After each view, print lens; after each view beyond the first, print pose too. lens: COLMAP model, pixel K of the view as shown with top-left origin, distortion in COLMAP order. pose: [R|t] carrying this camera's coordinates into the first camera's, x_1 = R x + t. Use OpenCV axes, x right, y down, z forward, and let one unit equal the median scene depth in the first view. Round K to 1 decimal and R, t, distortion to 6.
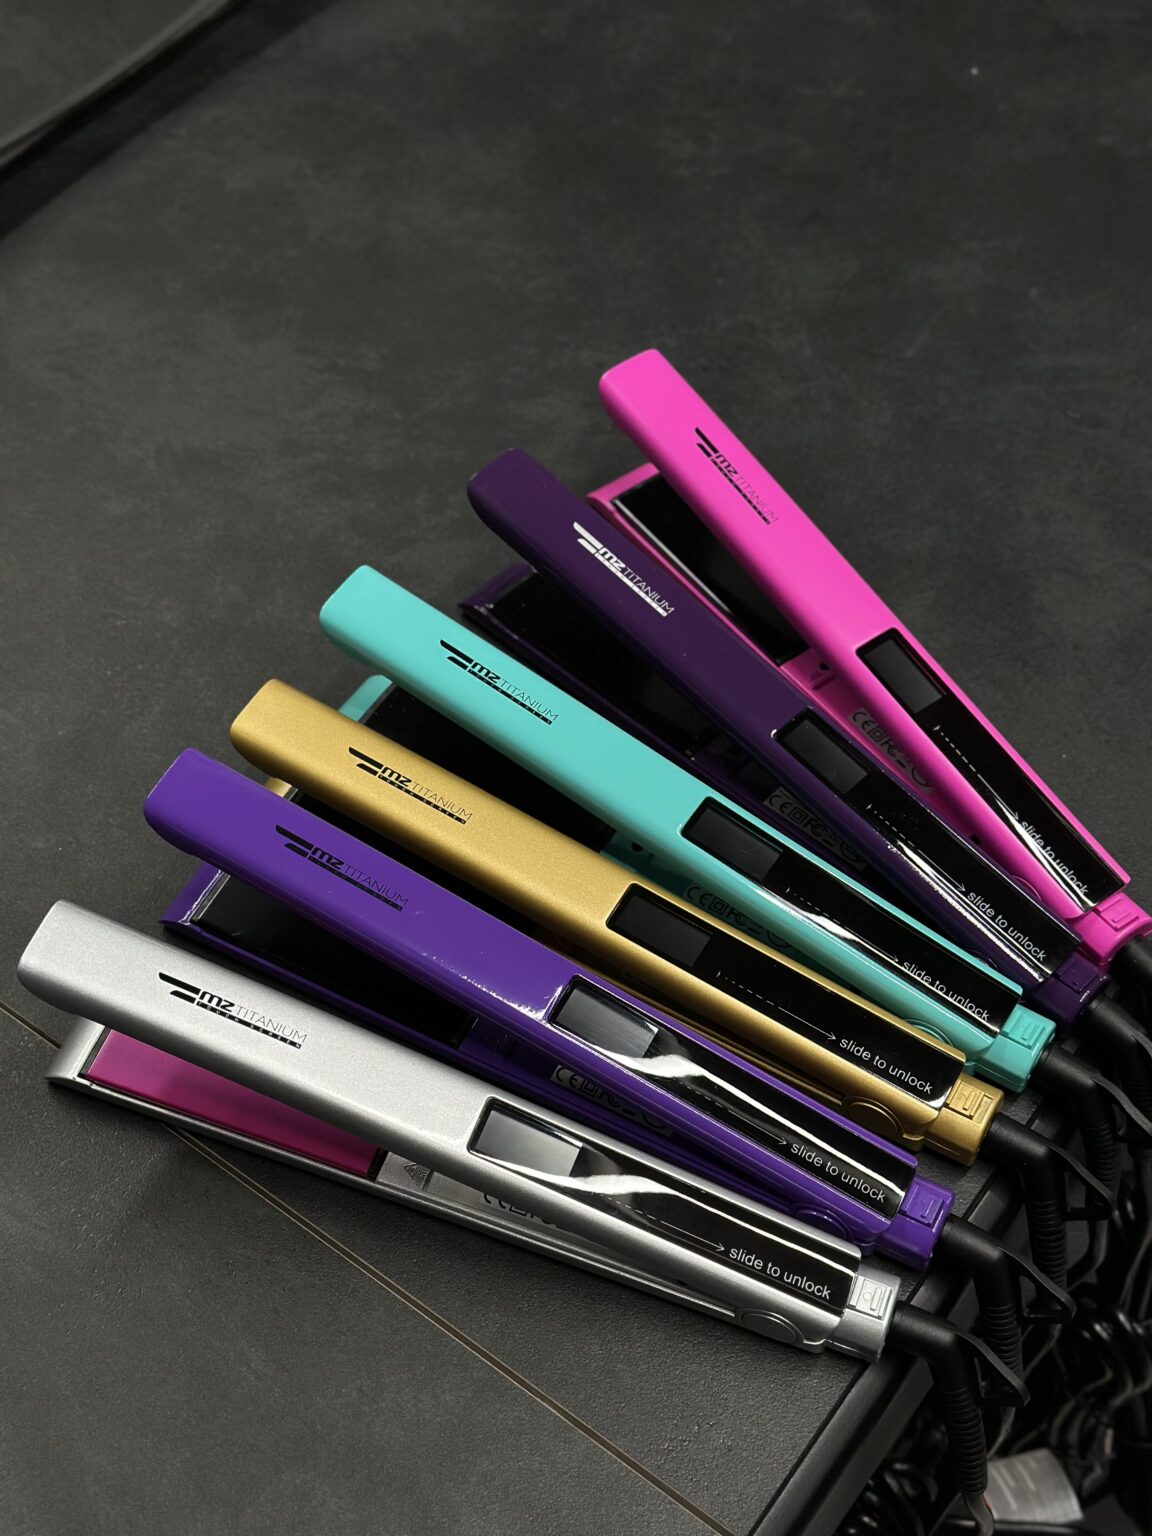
lens RADIAL K [[2208.7, 0, 576.0], [0, 2208.7, 768.0], [0, 0, 1]] dist [0.108830, -0.109727]
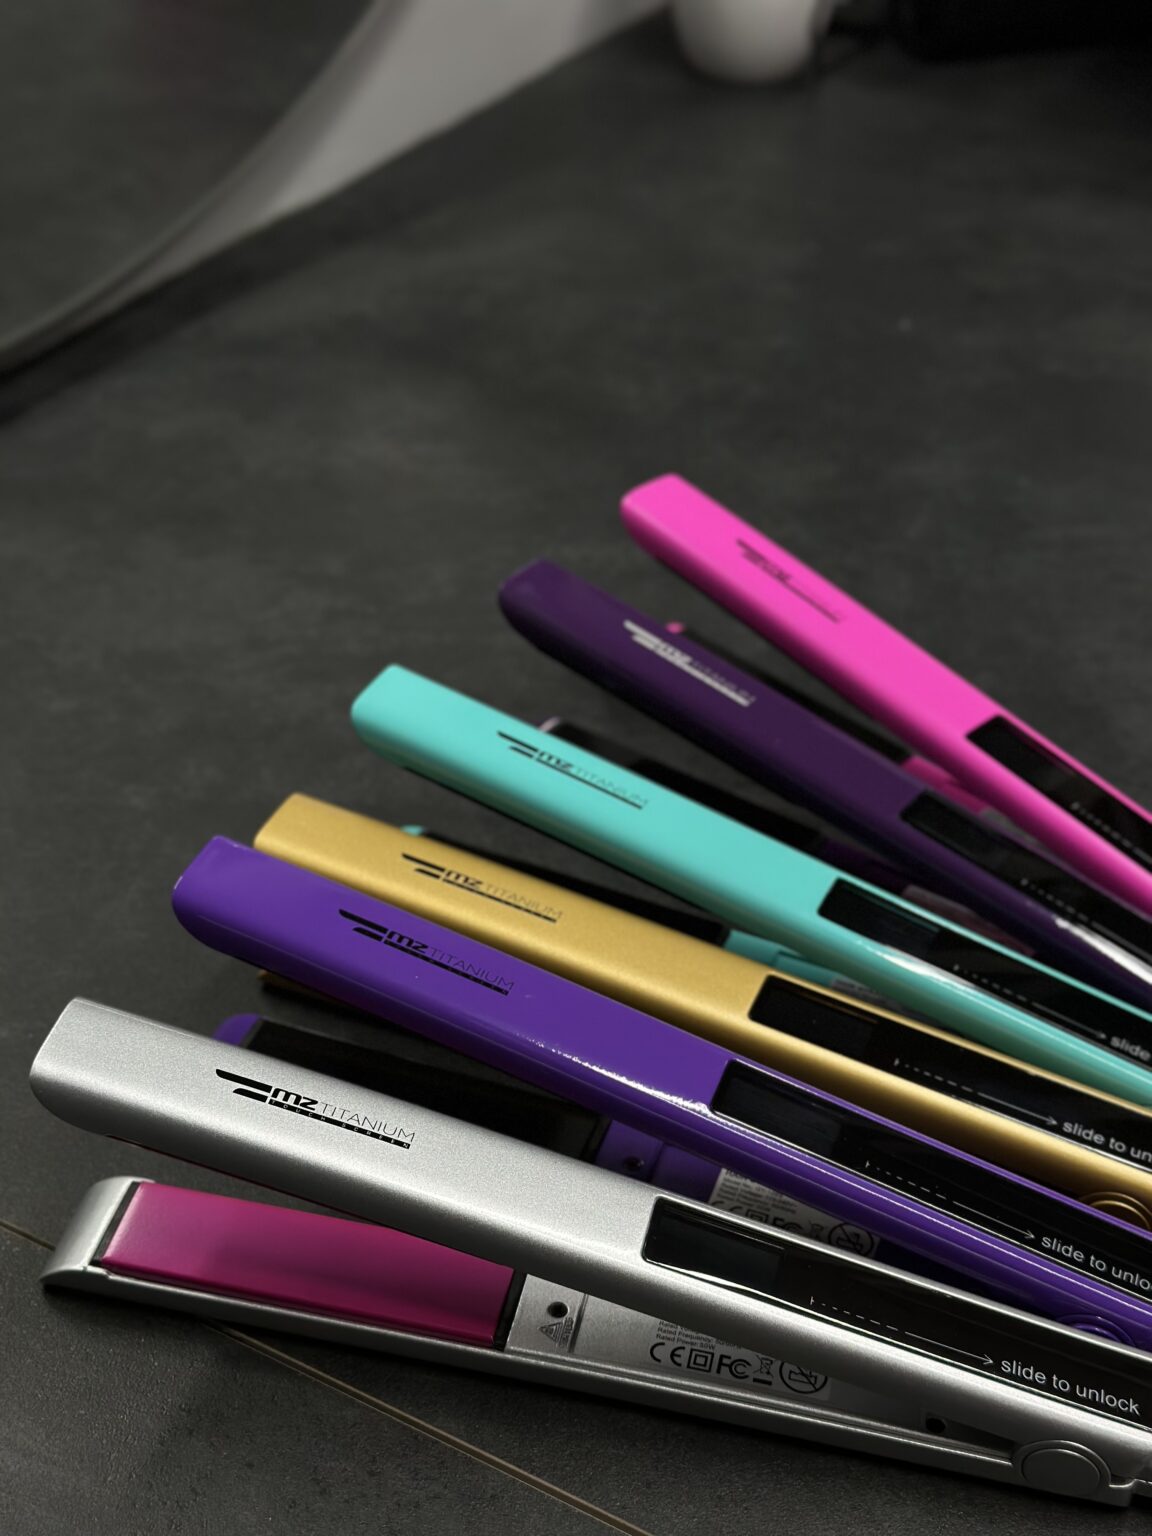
lens RADIAL K [[2208.7, 0, 576.0], [0, 2208.7, 768.0], [0, 0, 1]] dist [0.108830, -0.109727]
pose [[0.990591, -0.061105, 0.122454, -0.142780], [0.094803, 0.951707, -0.292005, 0.214920], [-0.098698, 0.300867, 0.948545, 0.213906]]
